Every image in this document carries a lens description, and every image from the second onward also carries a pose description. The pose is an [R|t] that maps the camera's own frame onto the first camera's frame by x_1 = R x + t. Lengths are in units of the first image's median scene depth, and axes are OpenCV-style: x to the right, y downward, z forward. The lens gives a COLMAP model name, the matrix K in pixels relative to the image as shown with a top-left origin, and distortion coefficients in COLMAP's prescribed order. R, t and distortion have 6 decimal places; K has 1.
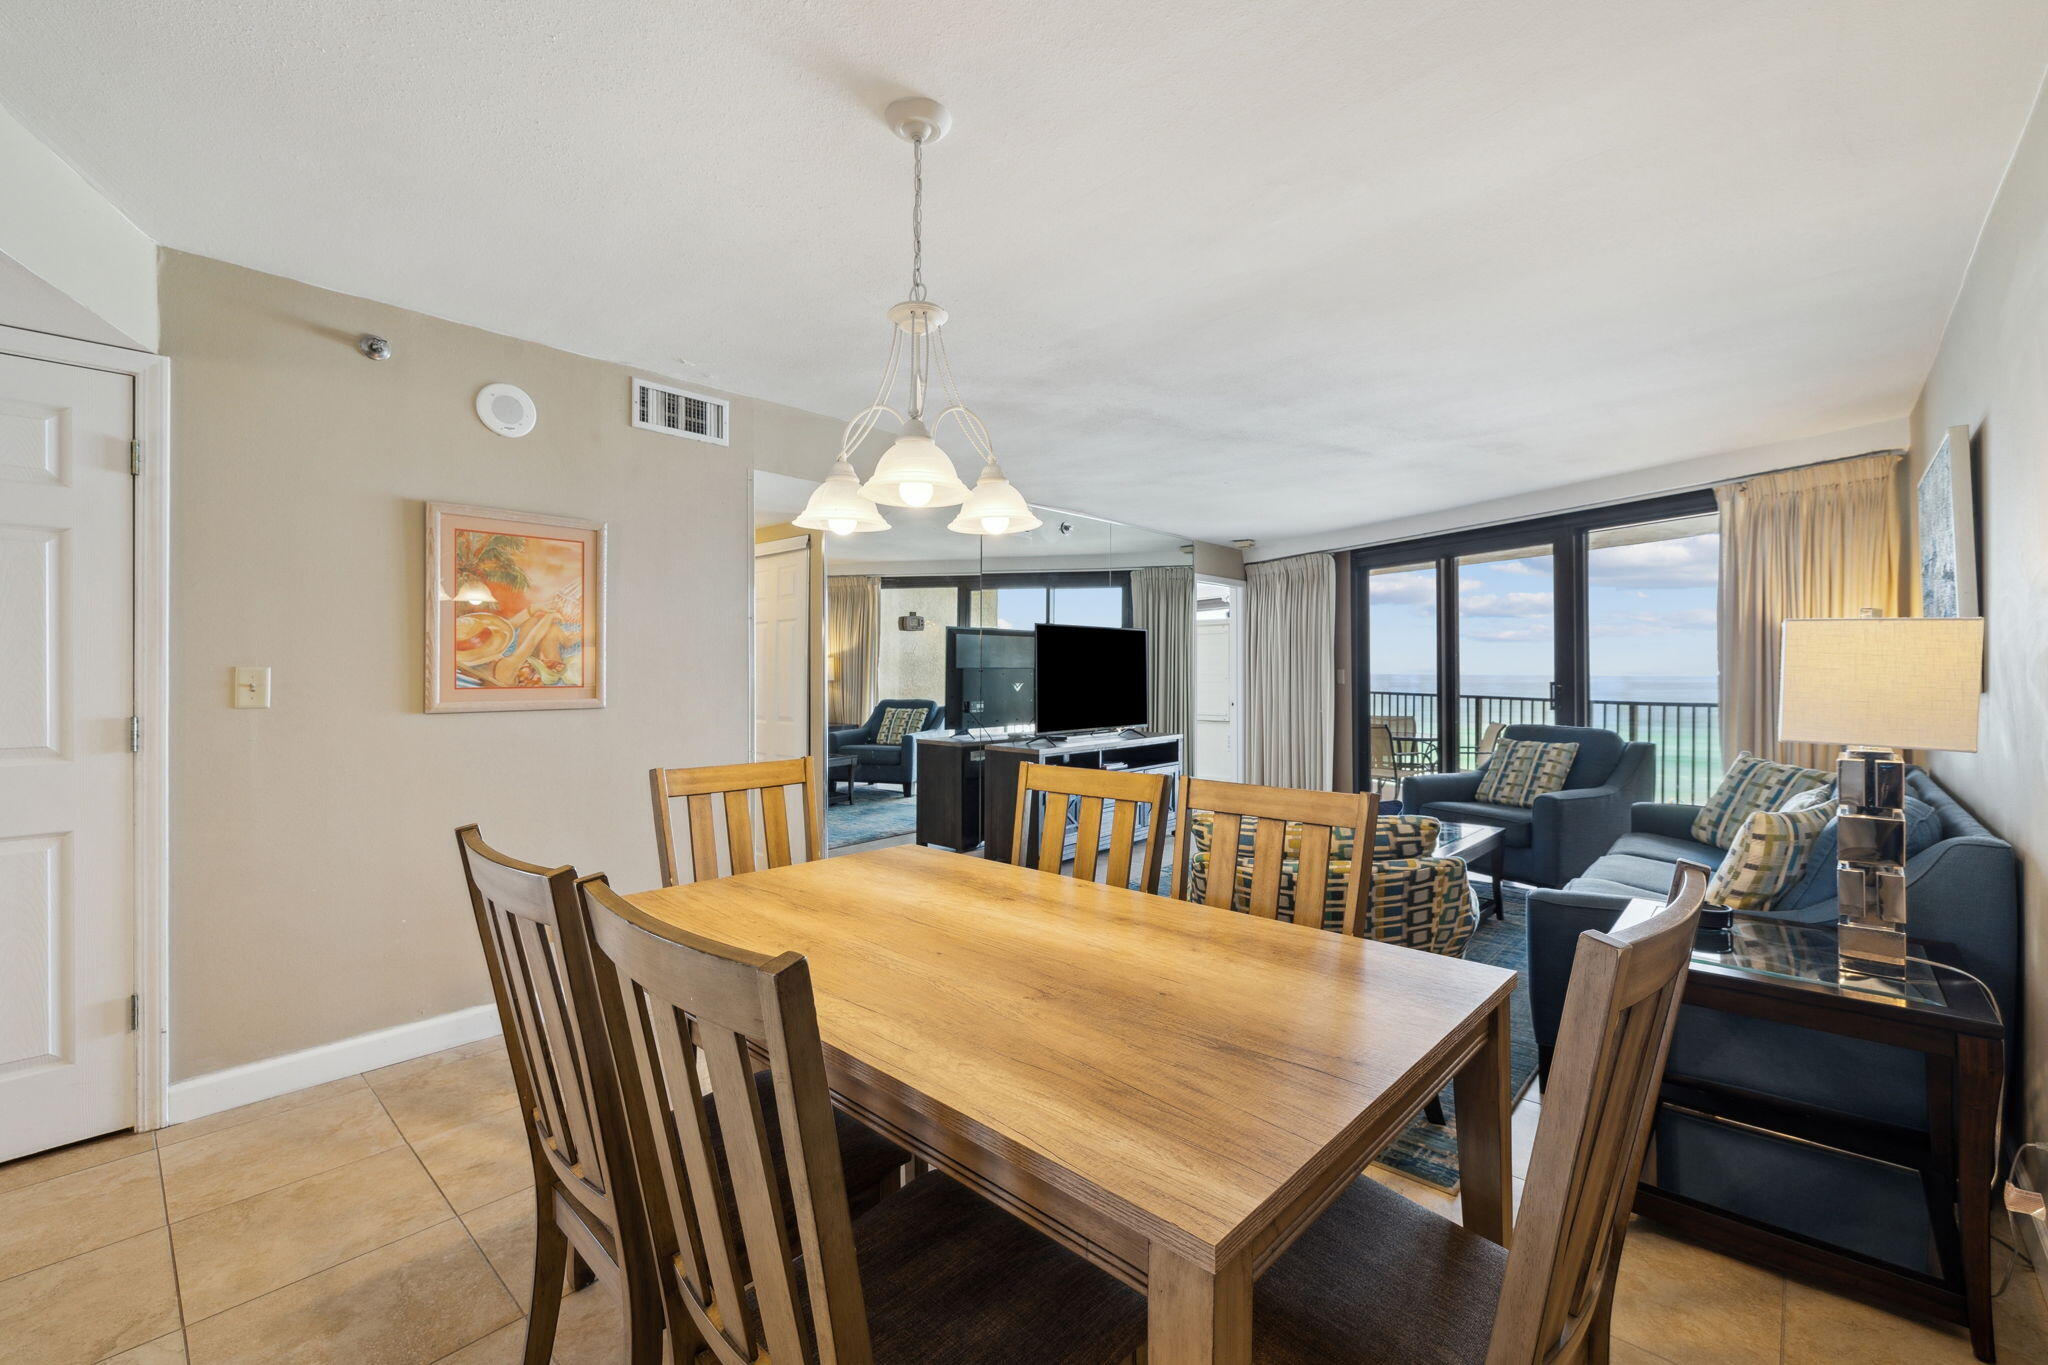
lens RADIAL K [[862.4, 0, 1015.7], [0, 862.4, 663.2], [0, 0, 1]] dist [-0.005675, -0.002329]
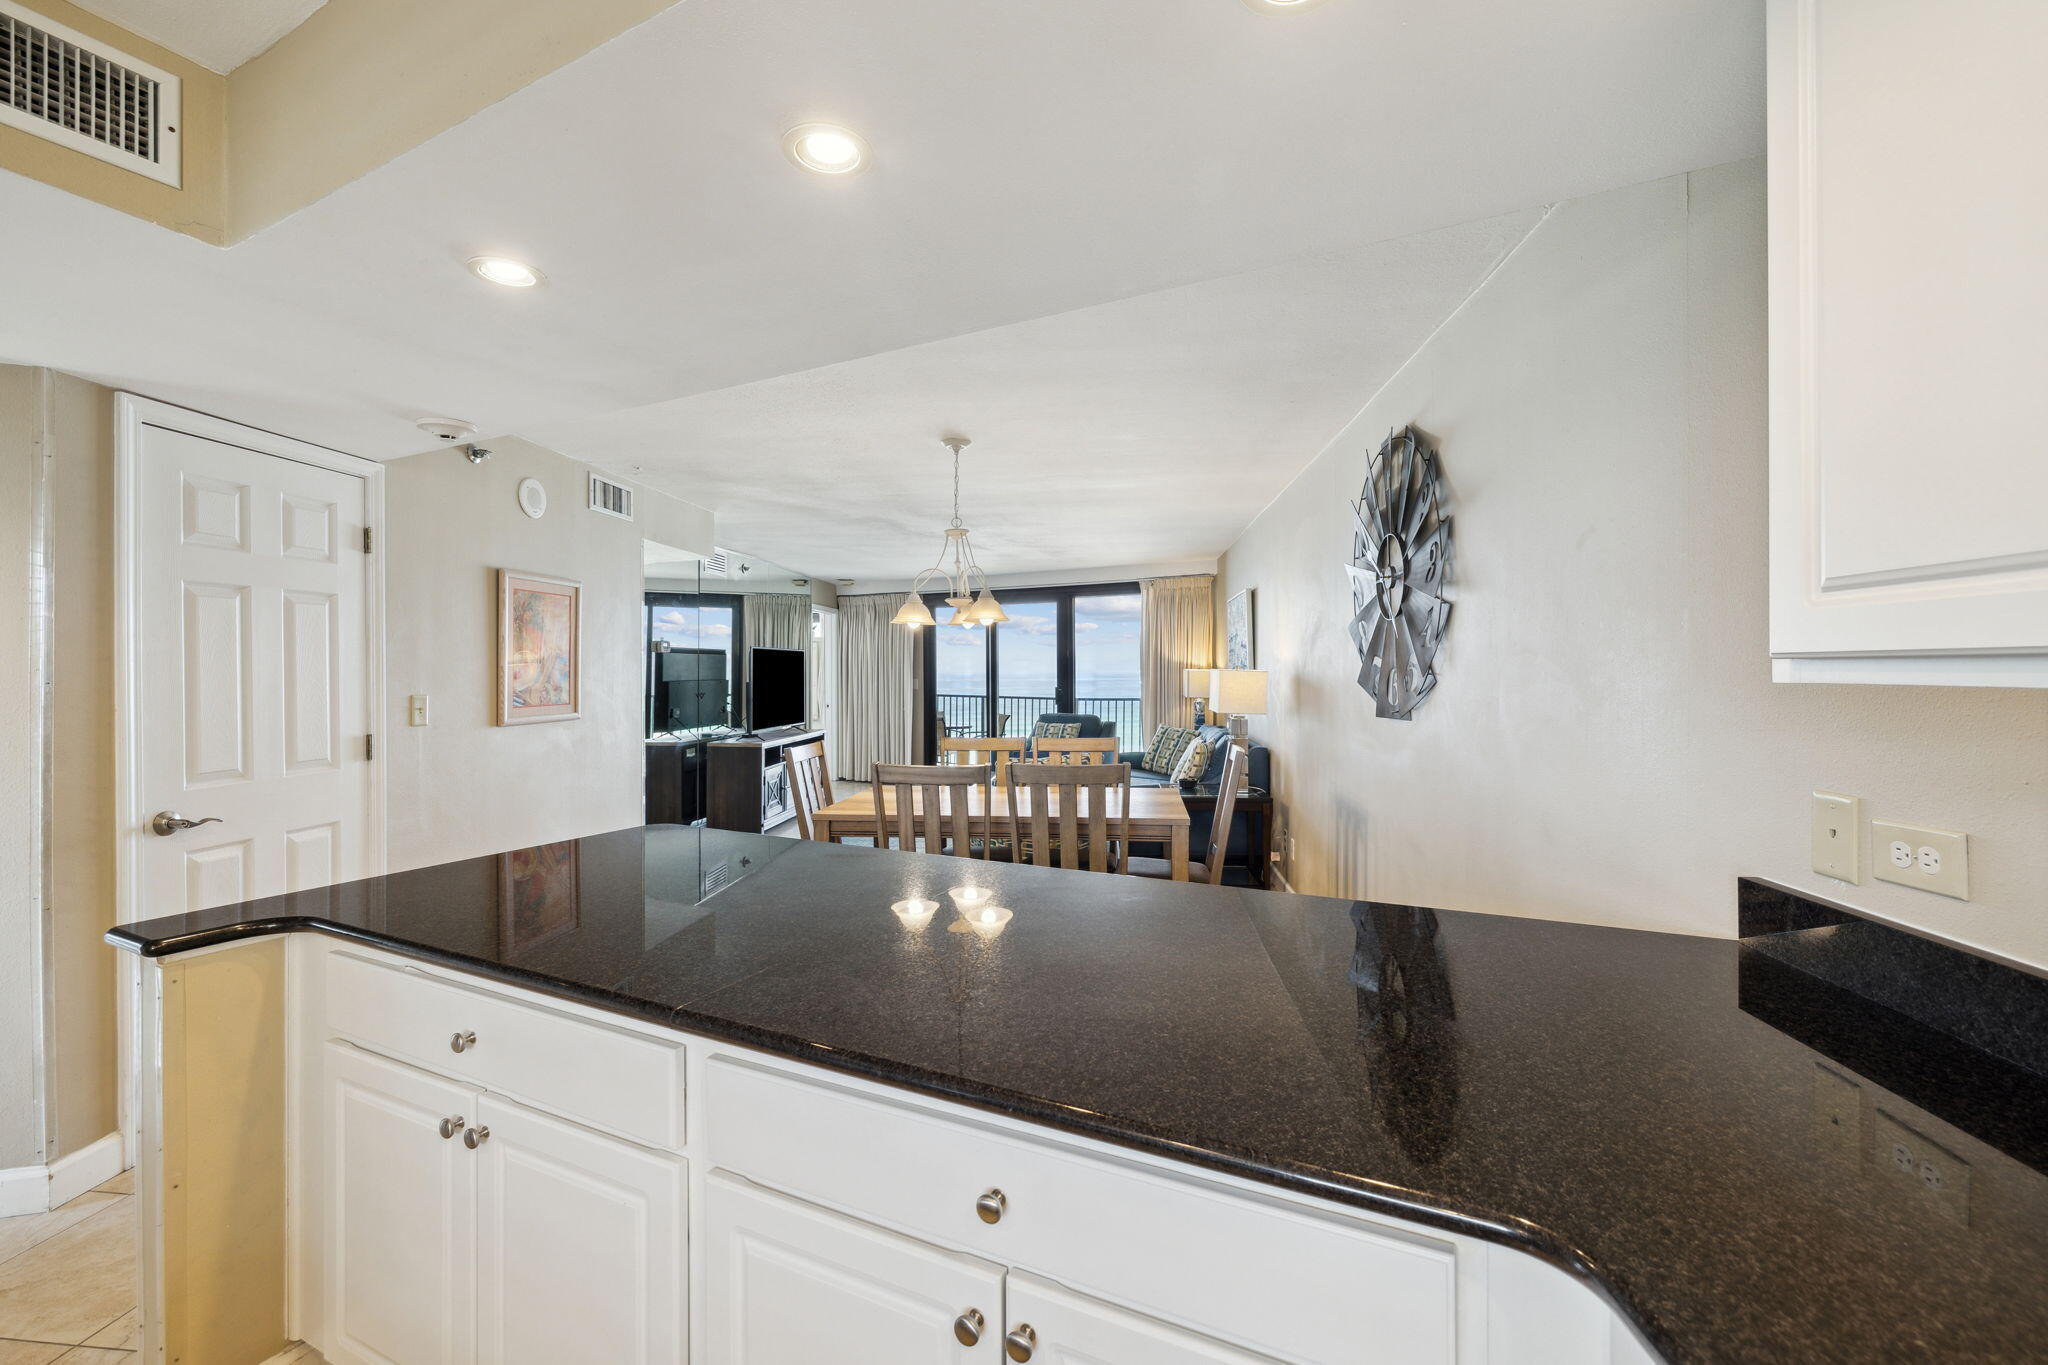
lens RADIAL K [[862.4, 0, 1021.5], [0, 862.4, 675.8], [0, 0, 1]] dist [-0.005675, -0.002329]
pose [[0.801397, -0.003994, 0.598120, -0.497244], [-0.004628, 0.999906, 0.012878, -0.025048], [-0.598115, -0.013089, 0.801303, -0.333986]]
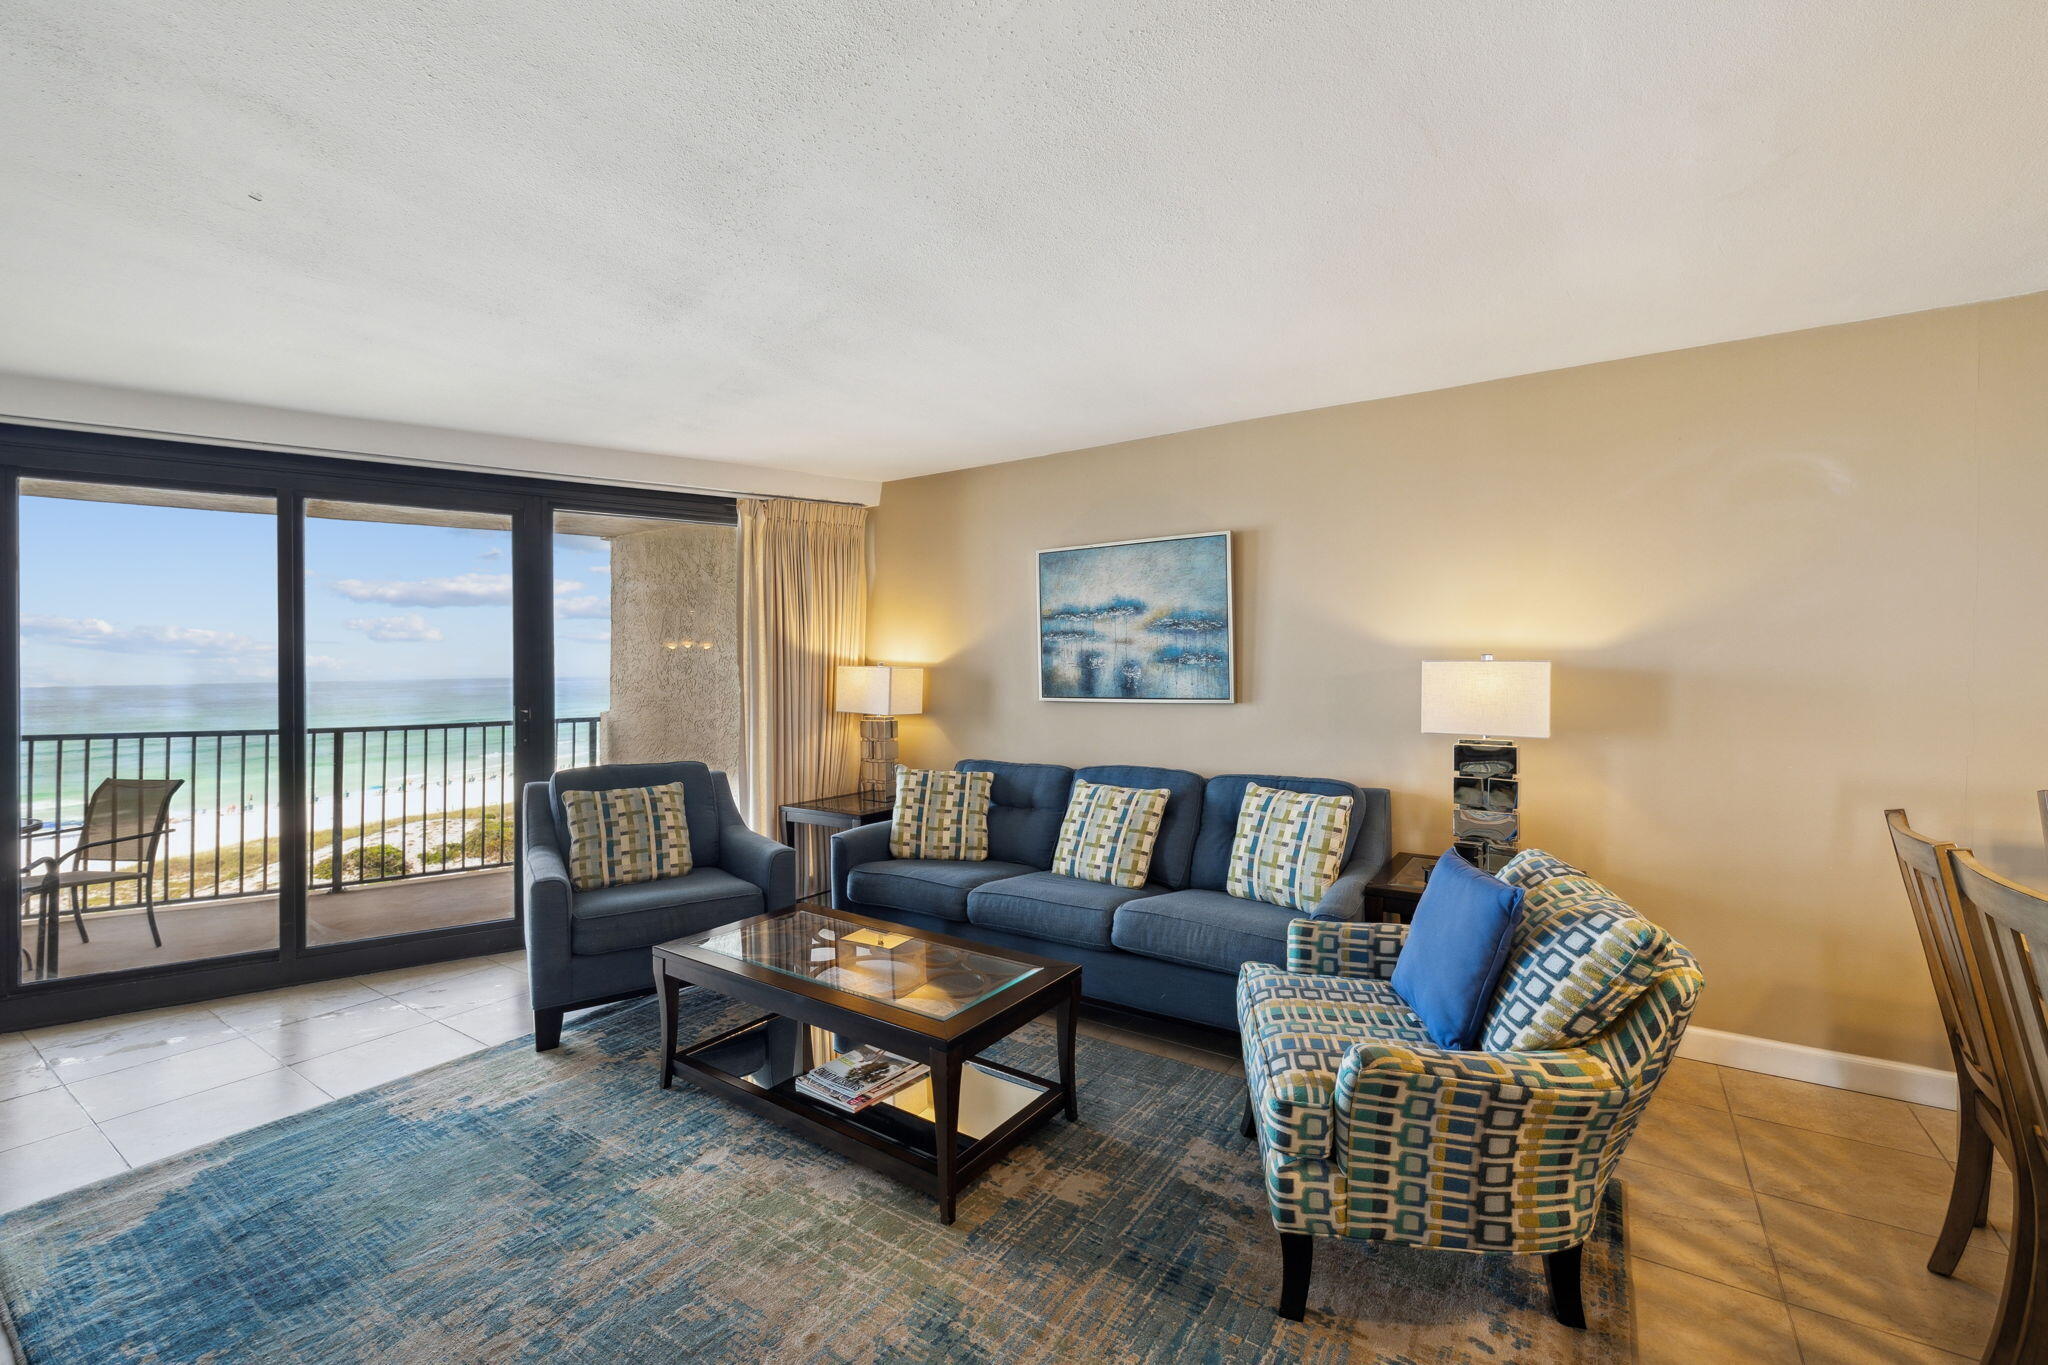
lens RADIAL K [[862.4, 0, 1028.4], [0, 862.4, 670.2], [0, 0, 1]] dist [-0.005675, -0.002329]
pose [[-0.154956, 0.000059, 0.987921, -0.194002], [-0.003139, 0.999995, -0.000552, -0.012127], [-0.987916, -0.003187, -0.154955, 0.829632]]
